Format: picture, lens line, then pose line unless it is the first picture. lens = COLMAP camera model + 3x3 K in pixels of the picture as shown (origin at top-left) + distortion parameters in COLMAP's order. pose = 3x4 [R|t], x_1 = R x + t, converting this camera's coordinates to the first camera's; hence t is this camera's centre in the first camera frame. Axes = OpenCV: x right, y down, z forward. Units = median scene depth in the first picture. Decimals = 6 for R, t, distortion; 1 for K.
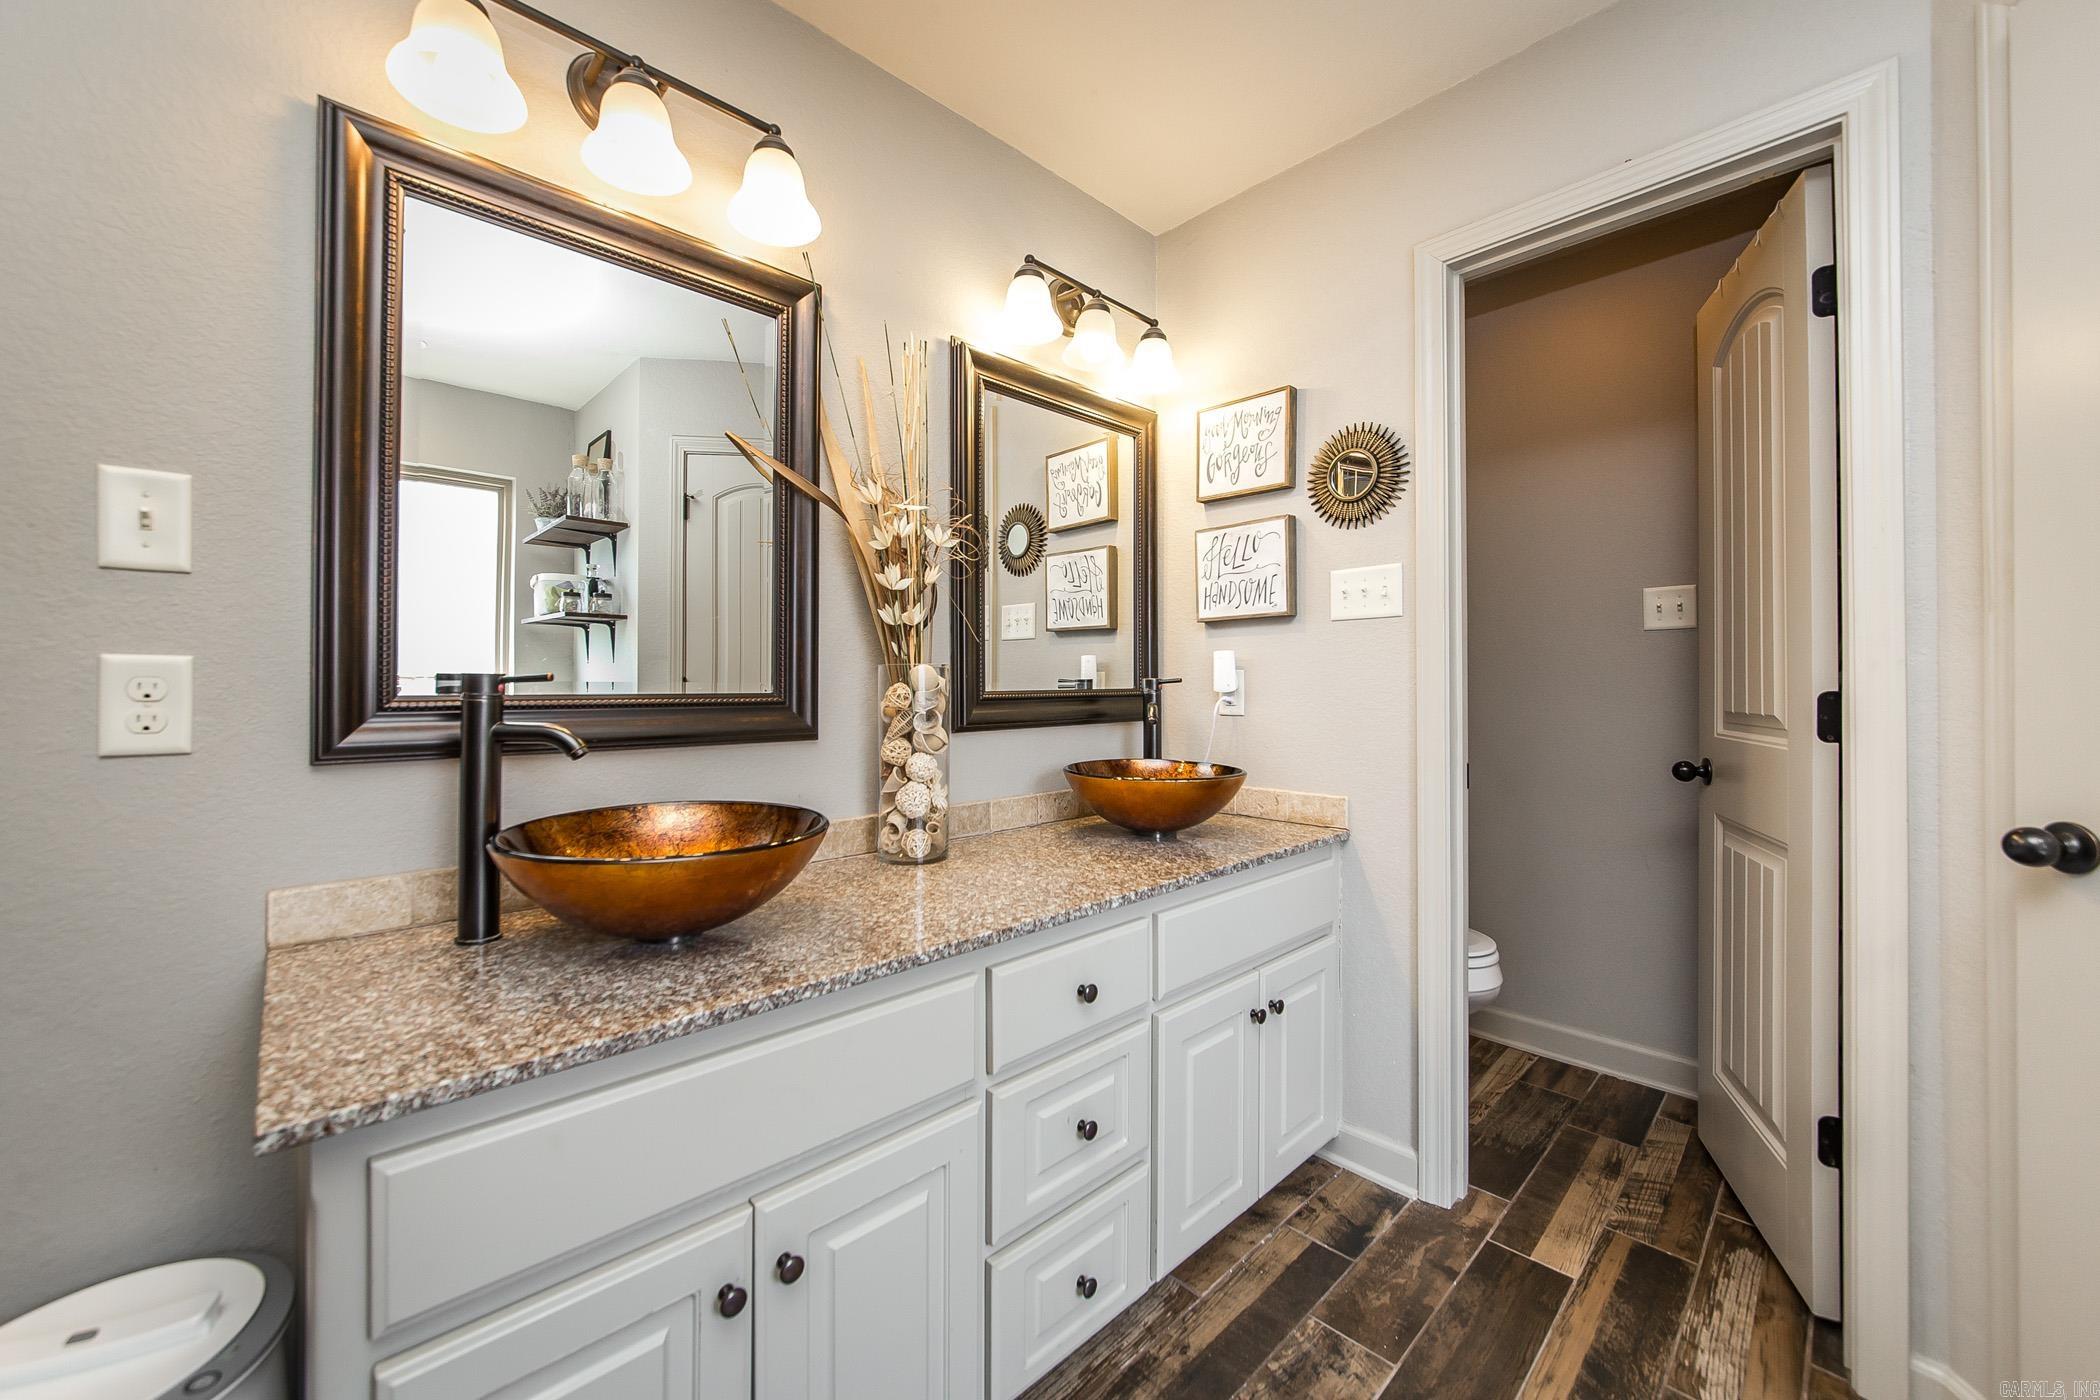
lens RADIAL K [[798.9, 0, 1061.8], [0, 798.9, 687.2], [0, 0, 1]] dist [-0.012867, -0.000178]
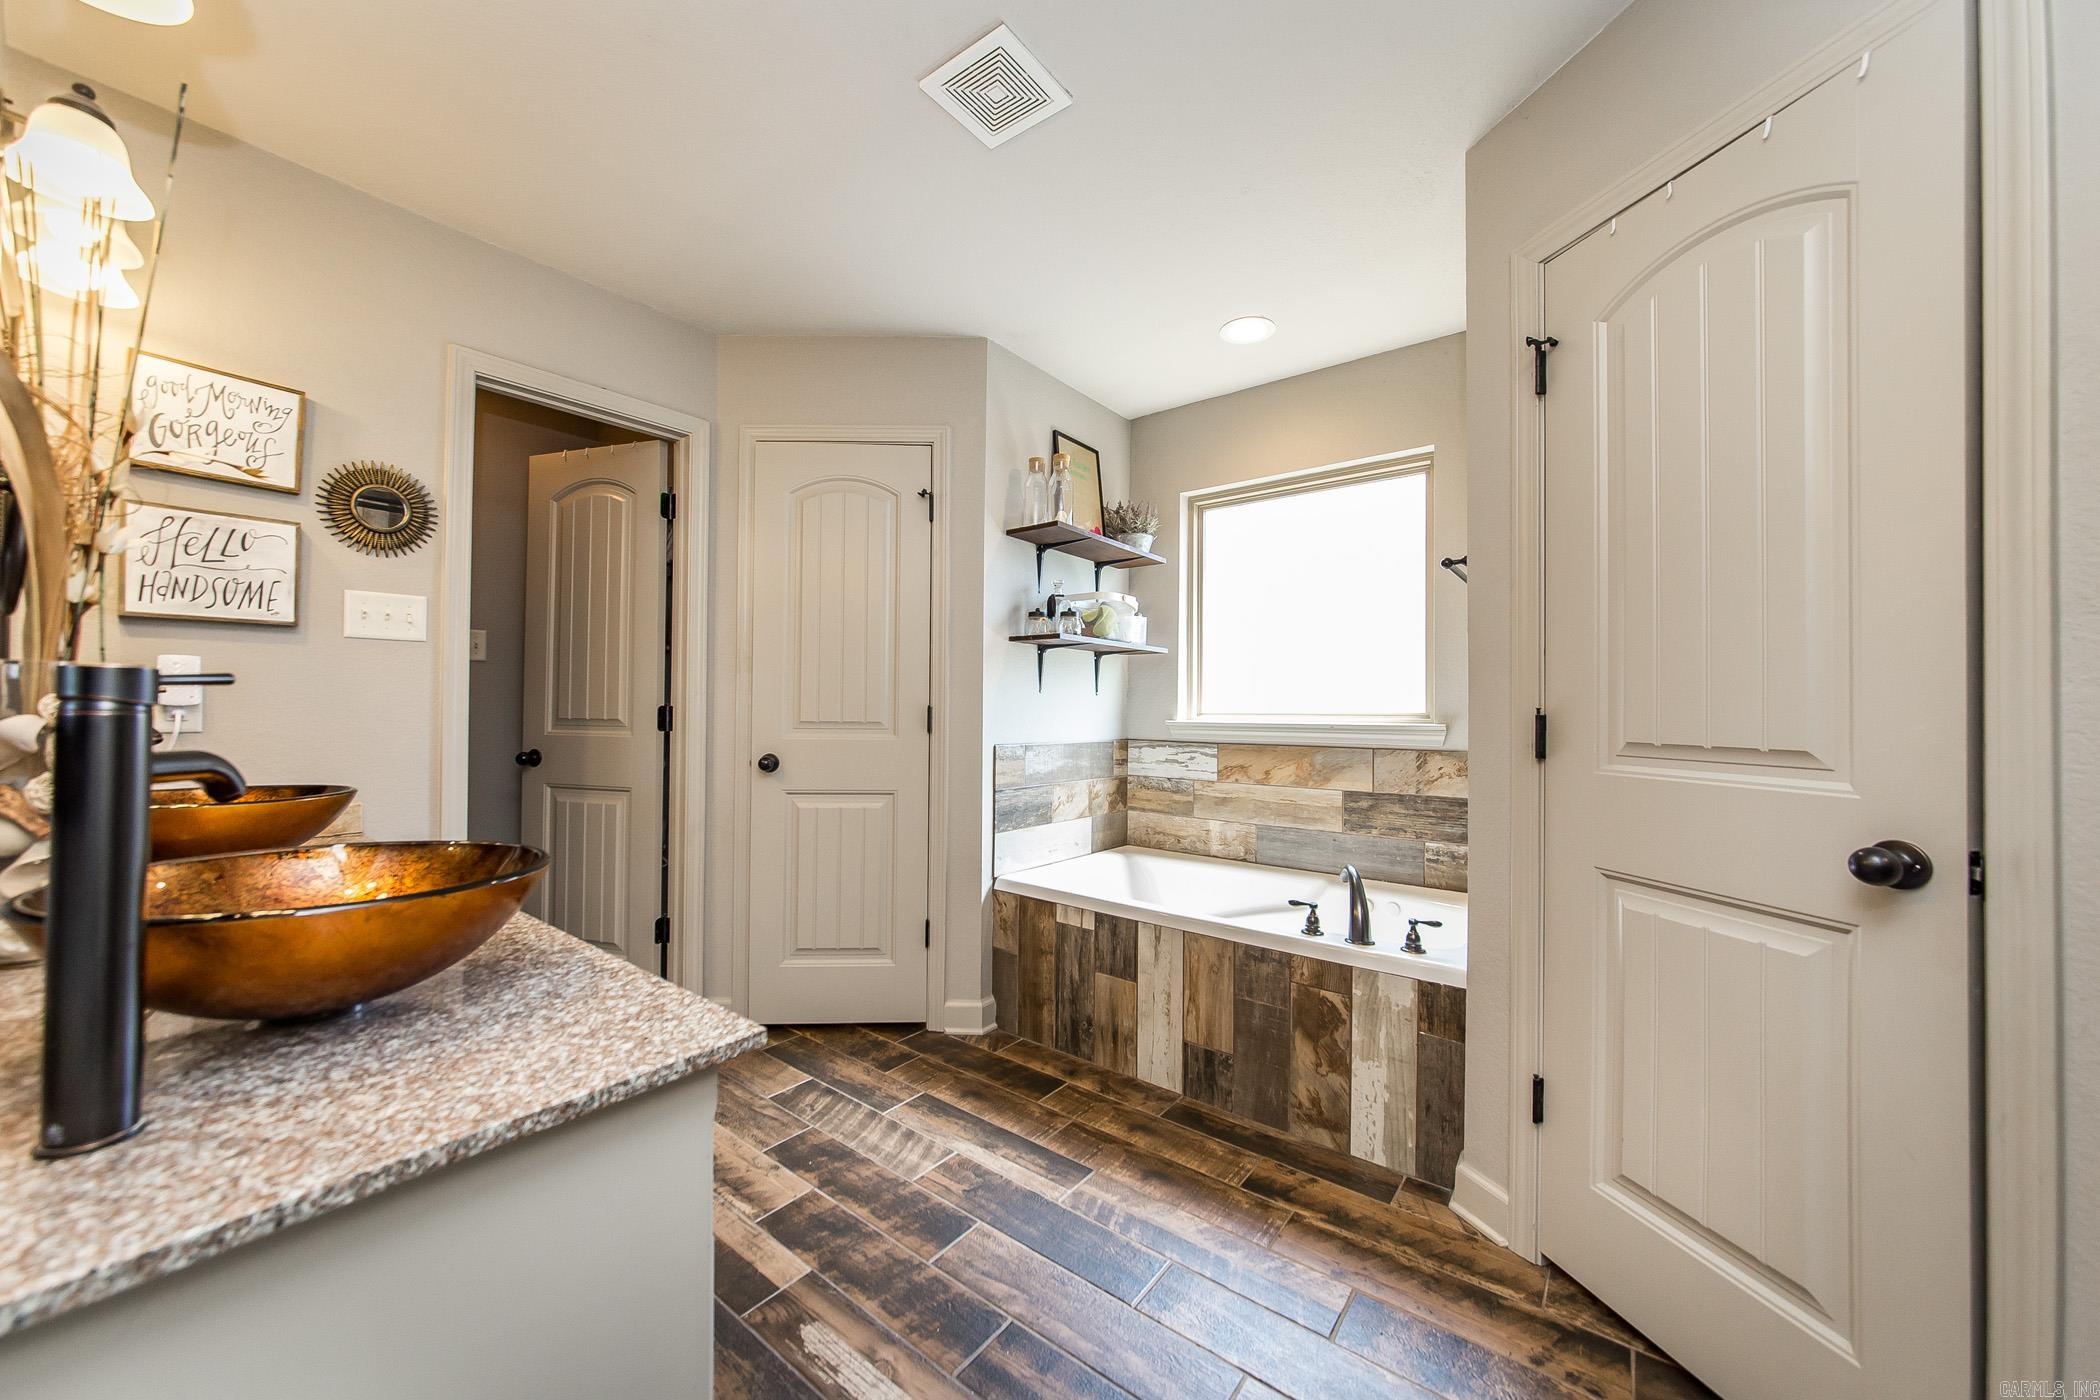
lens RADIAL K [[738.6, 0, 1034.3], [0, 738.6, 697.9], [0, 0, 1]] dist [0.000865, 0.002099]
pose [[-0.129338, 0.013177, 0.991513, -0.789844], [-0.007541, 0.999870, -0.014272, 0.004438], [-0.991572, -0.009322, -0.129221, 0.238487]]
